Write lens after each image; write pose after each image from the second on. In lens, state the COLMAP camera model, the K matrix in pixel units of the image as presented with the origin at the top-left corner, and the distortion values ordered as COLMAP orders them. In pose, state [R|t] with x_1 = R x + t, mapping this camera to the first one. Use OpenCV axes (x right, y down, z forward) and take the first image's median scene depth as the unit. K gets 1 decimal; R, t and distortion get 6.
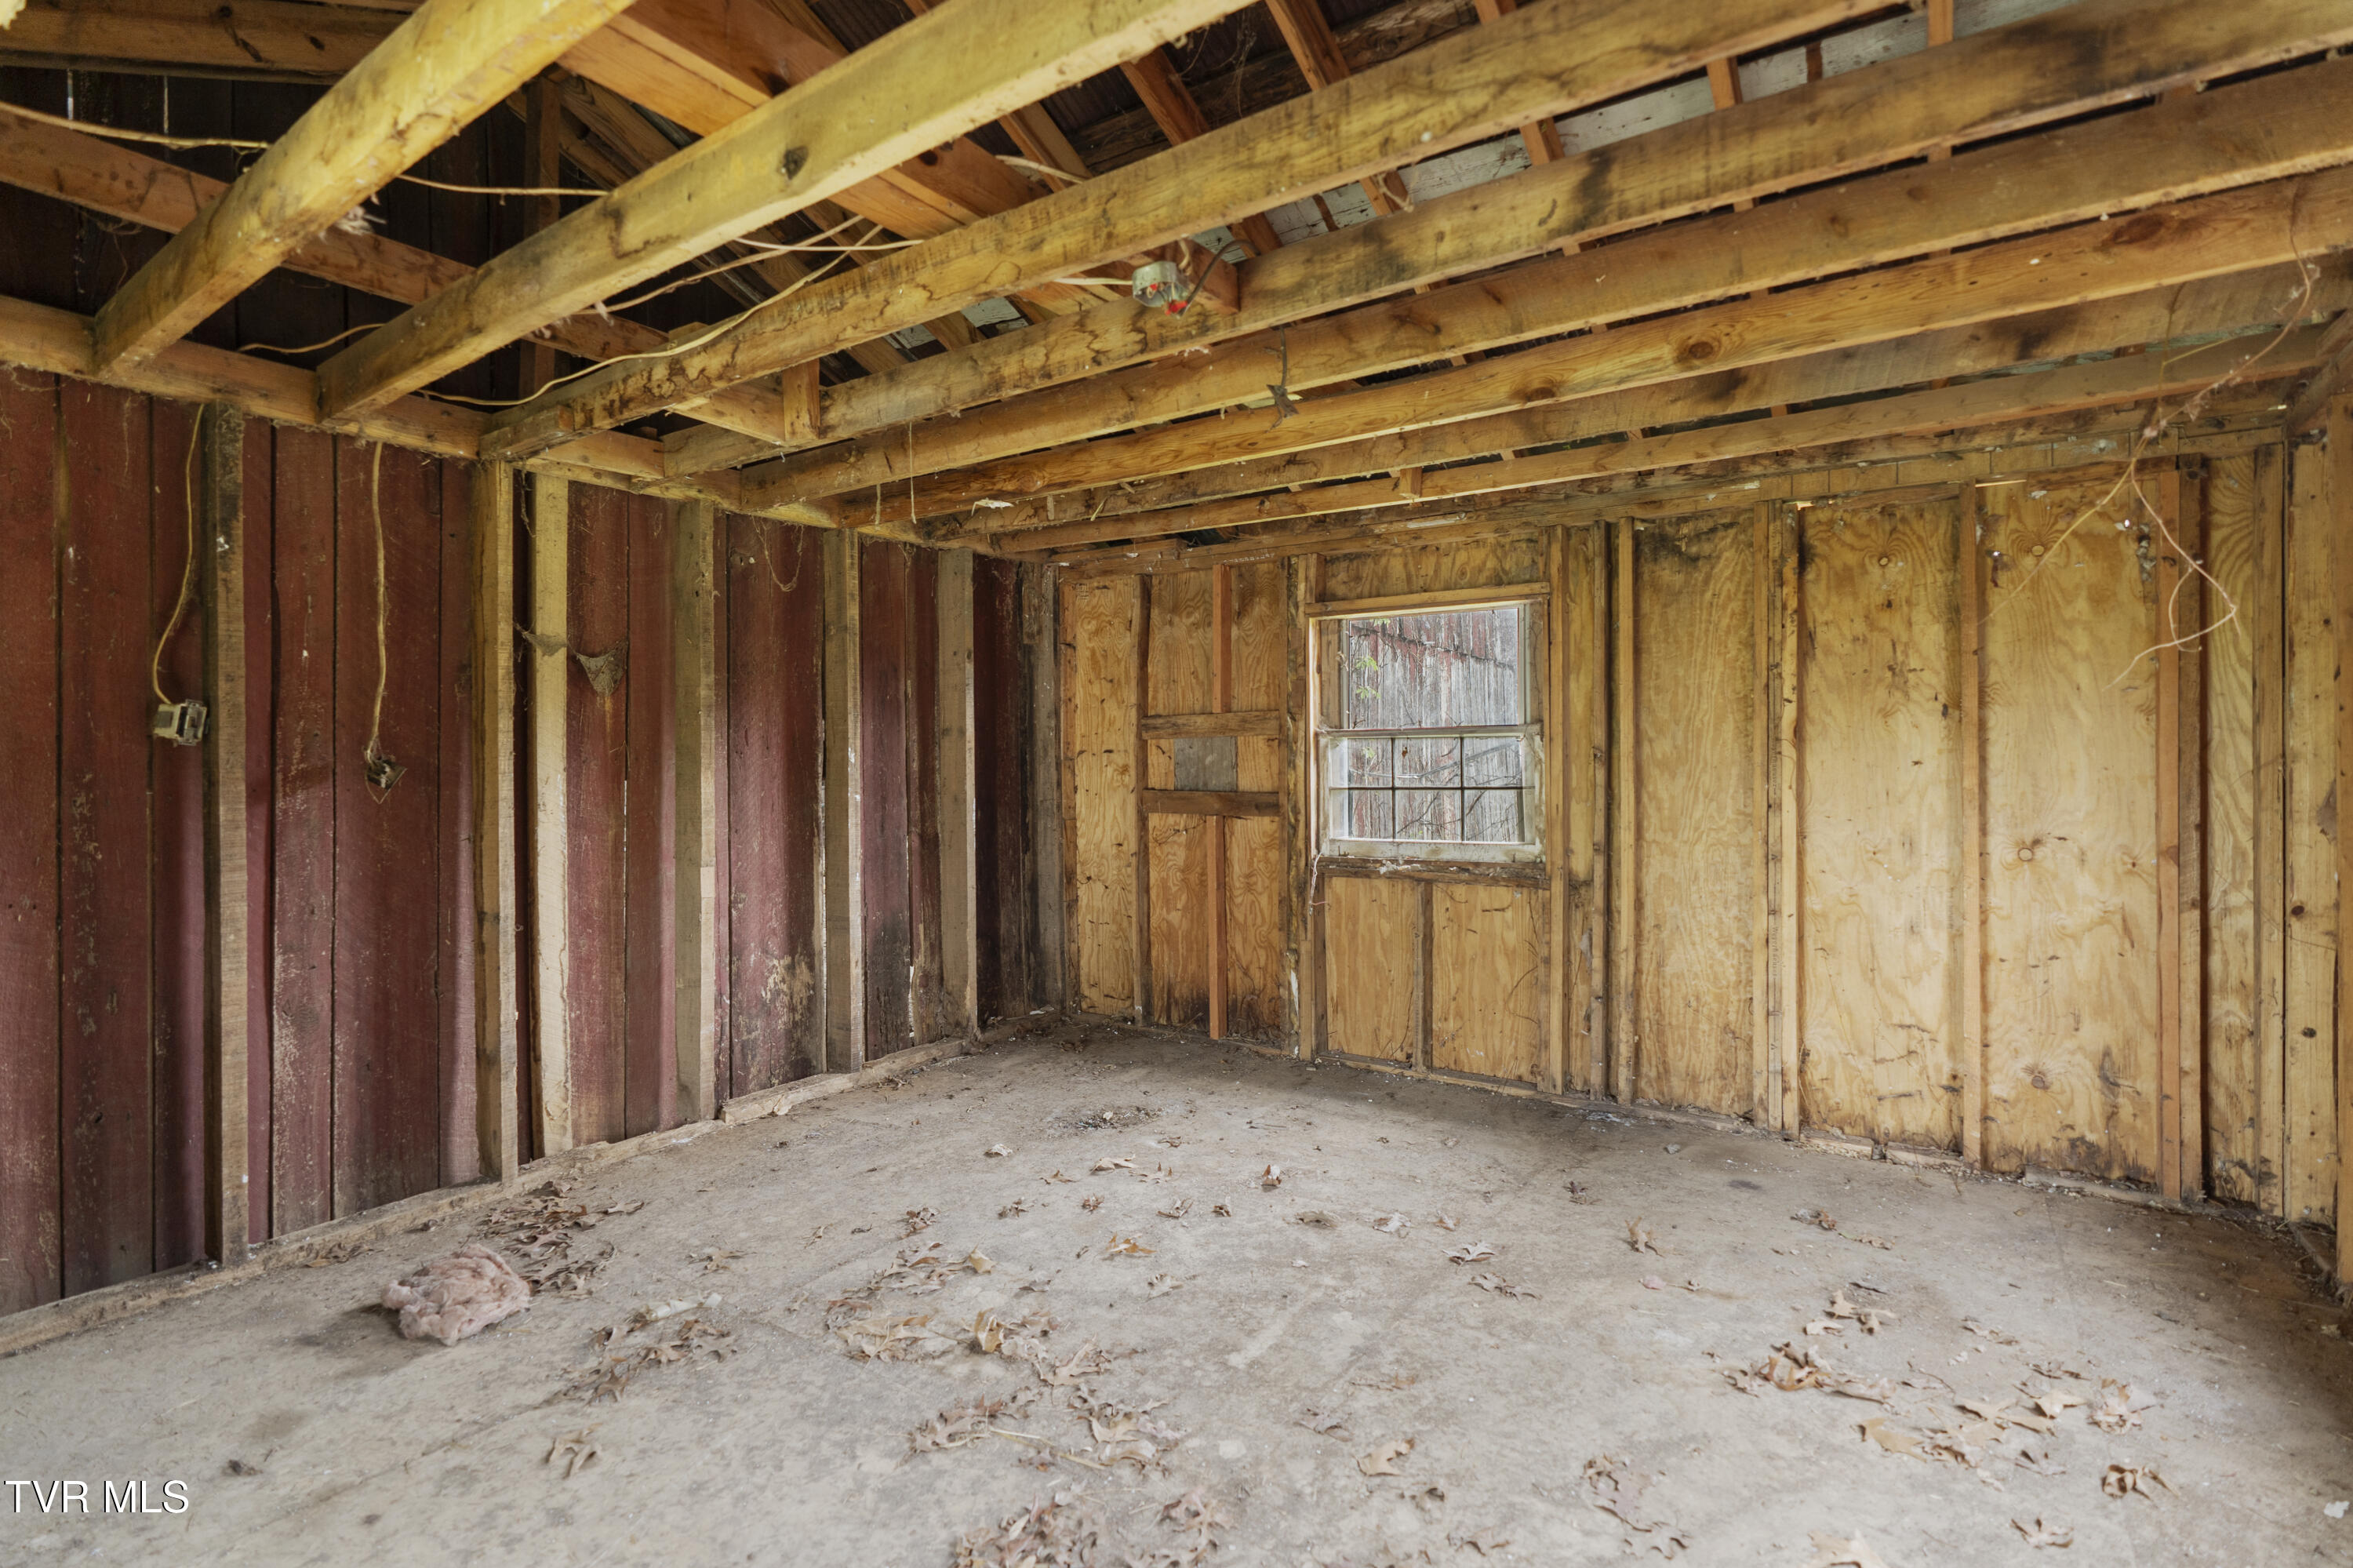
lens RADIAL K [[1095.5, 0, 1179.7], [0, 1095.5, 762.8], [0, 0, 1]] dist [0.000613, 0.000020]
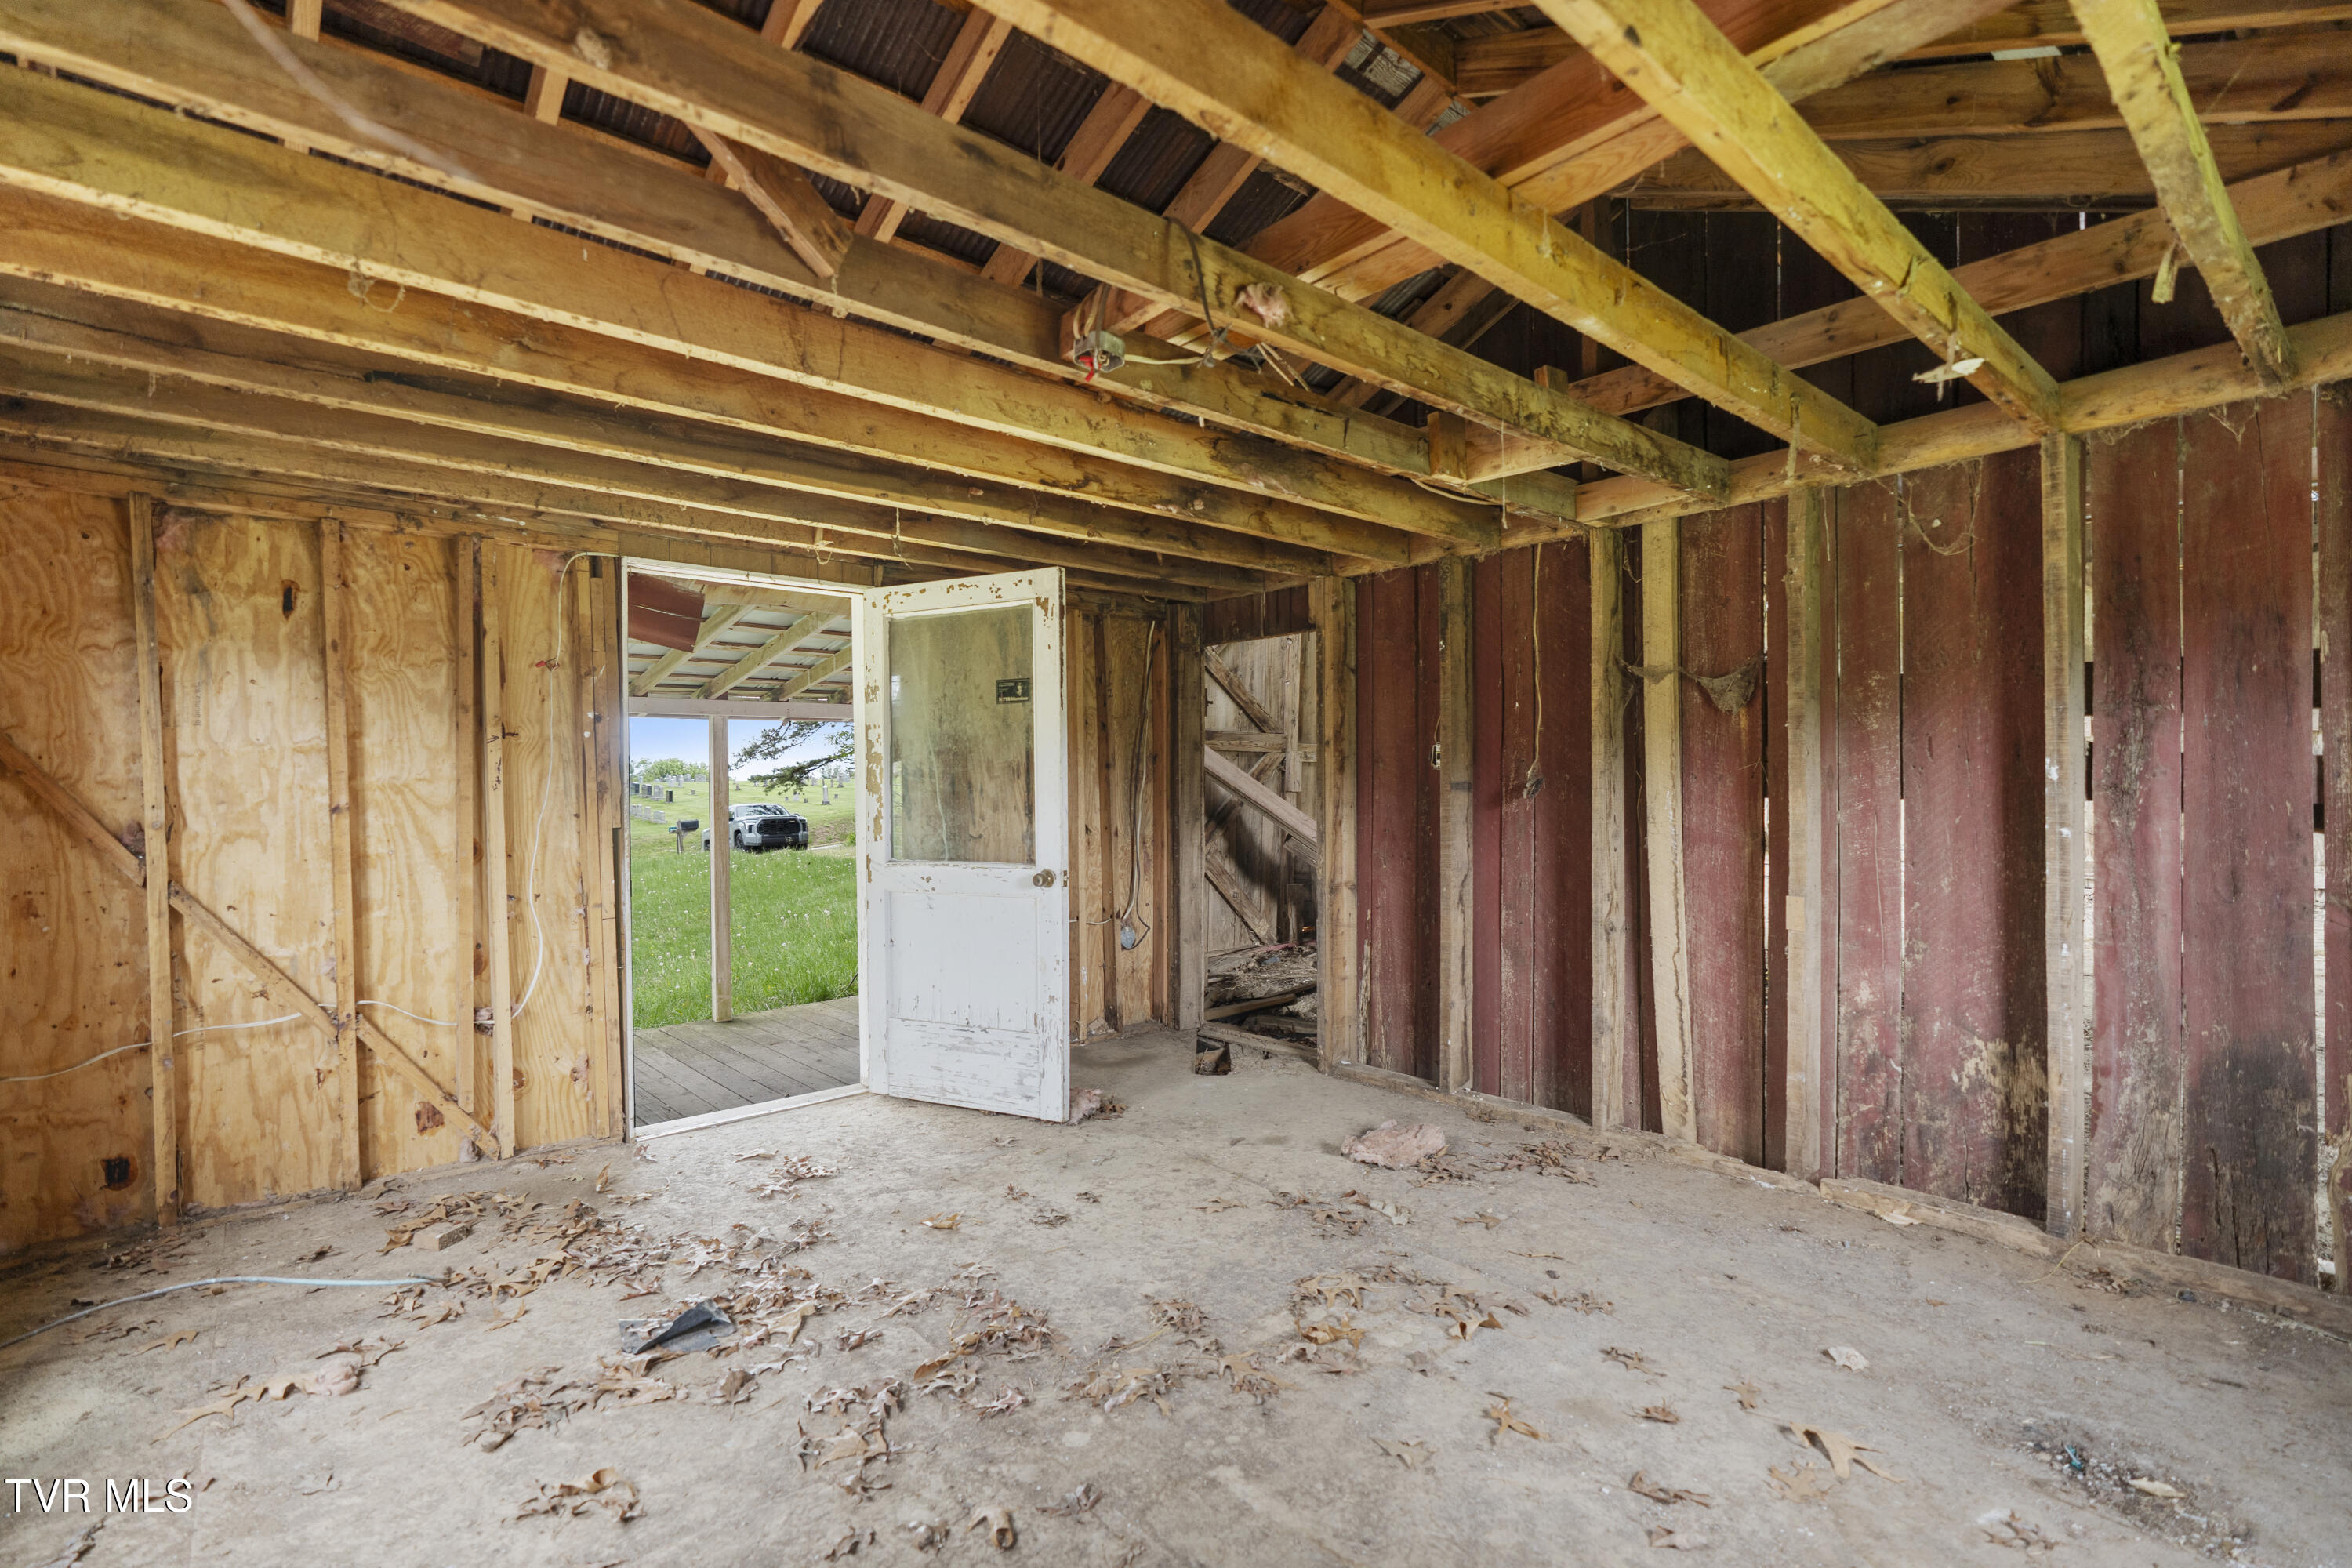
lens RADIAL K [[1082.7, 0, 1176.0], [0, 1082.7, 784.0], [0, 0, 1]] dist [-0.000256, -0.000131]
pose [[-0.251701, 0.007419, -0.967777, 0.611649], [0.004988, 0.999967, 0.006368, -0.005659], [0.967792, -0.003224, -0.251730, 0.808896]]
